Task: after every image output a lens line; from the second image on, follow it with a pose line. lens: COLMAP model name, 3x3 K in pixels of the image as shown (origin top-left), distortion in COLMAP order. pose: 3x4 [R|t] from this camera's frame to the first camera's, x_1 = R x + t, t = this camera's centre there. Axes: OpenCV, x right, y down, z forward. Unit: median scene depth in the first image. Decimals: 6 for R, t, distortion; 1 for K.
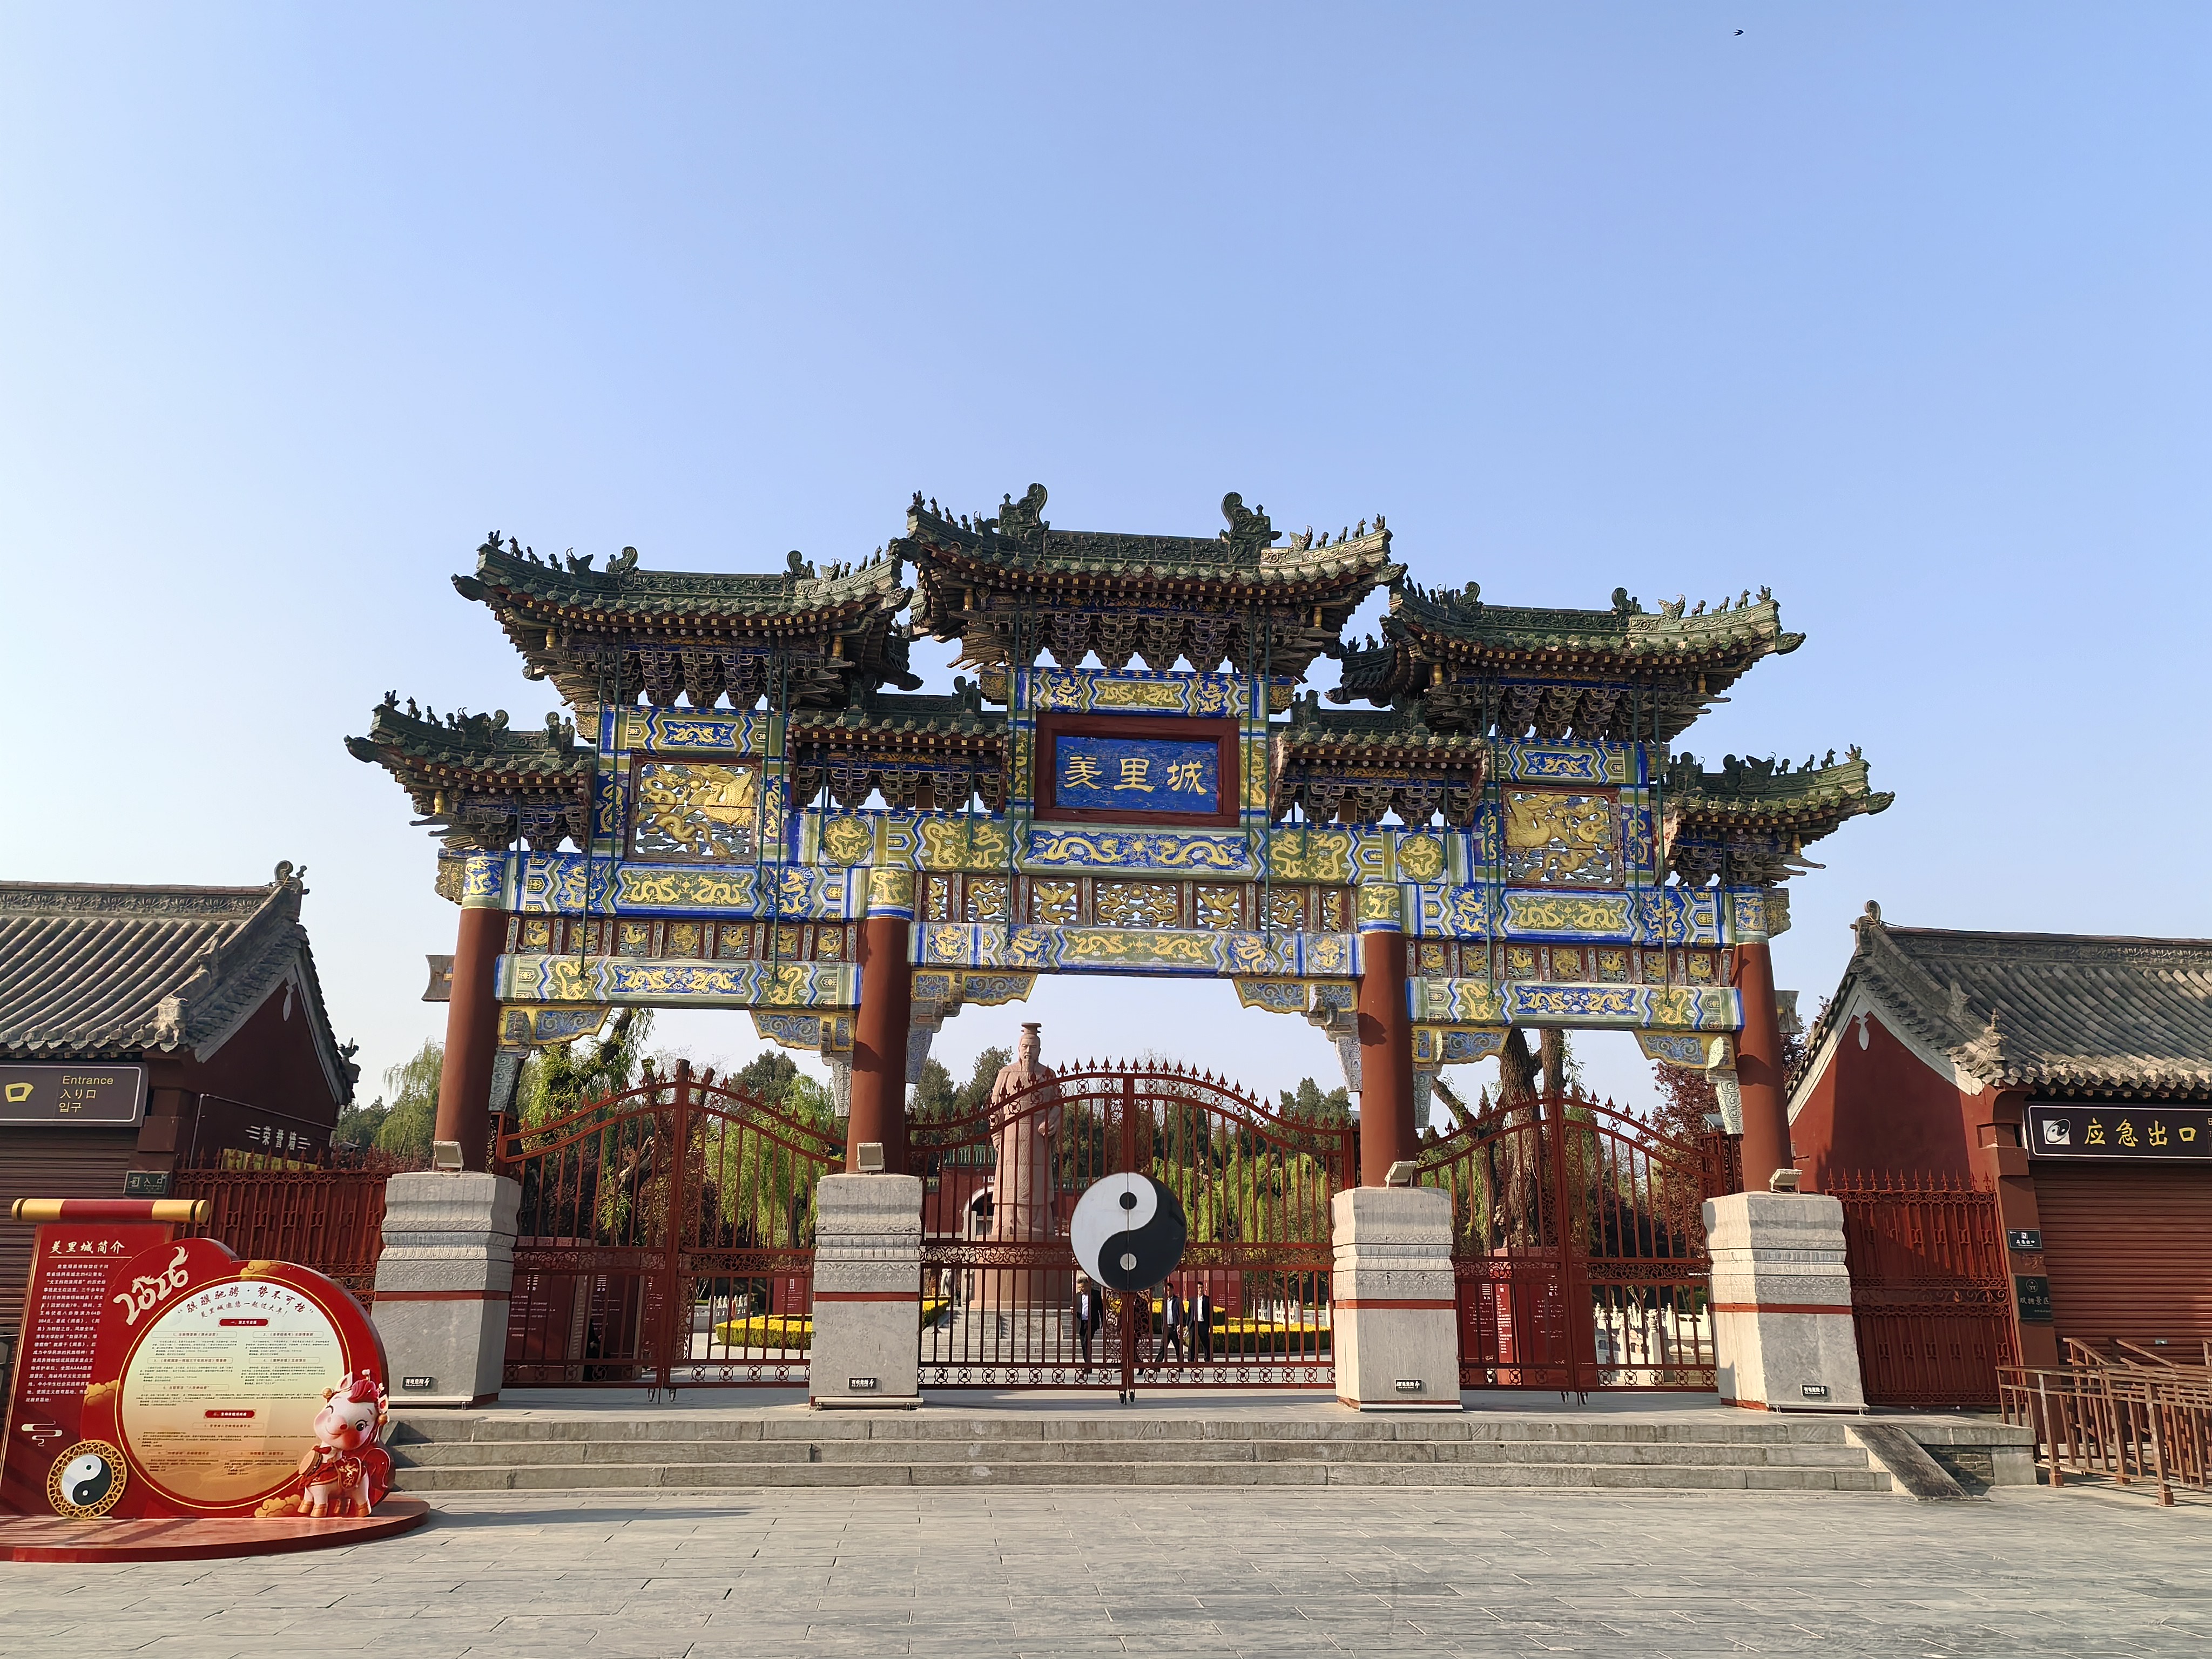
lens RADIAL K [[1683.0, 0, 1106.0], [0, 1683.0, 829.5], [0, 0, 1]] dist [-0.003673, -0.000306]
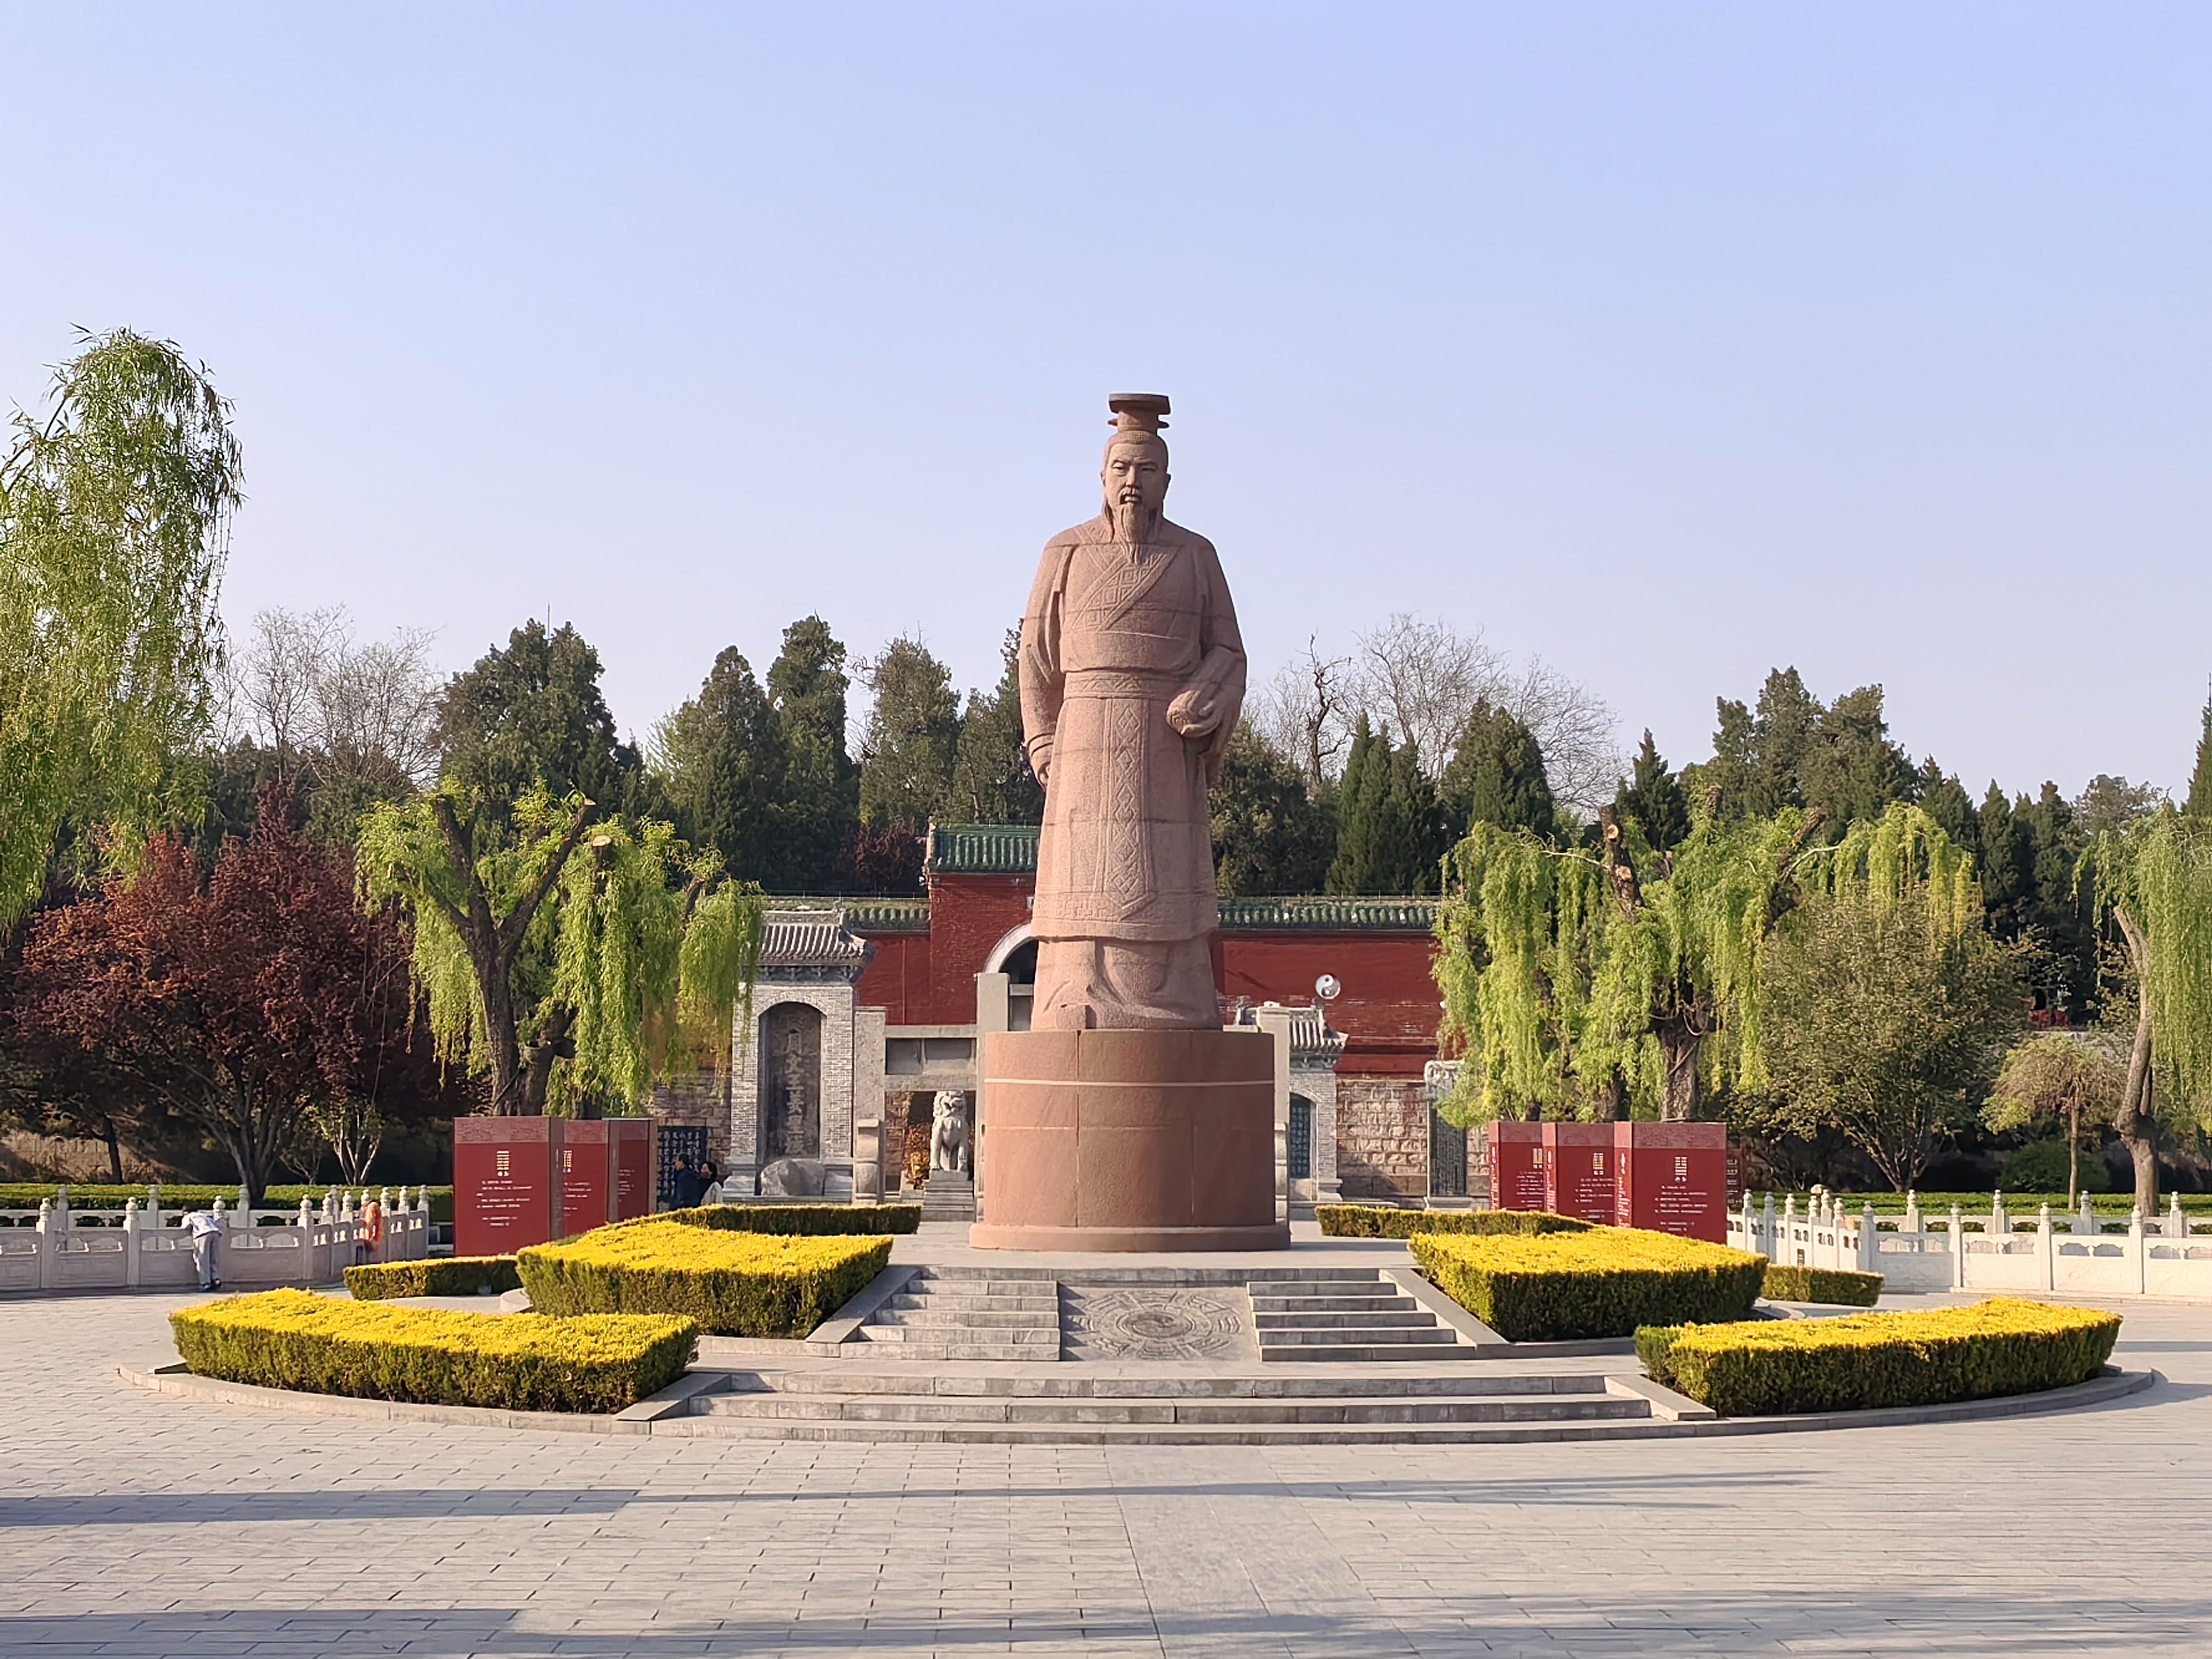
lens RADIAL K [[3467.8, 0, 1106.0], [0, 3467.8, 829.5], [0, 0, 1]] dist [0.004318, -0.009490]
pose [[0.998626, -0.007799, -0.051816, -0.013400], [0.016896, 0.983970, 0.177531, 0.062566], [0.049601, -0.178163, 0.982750, 0.260380]]
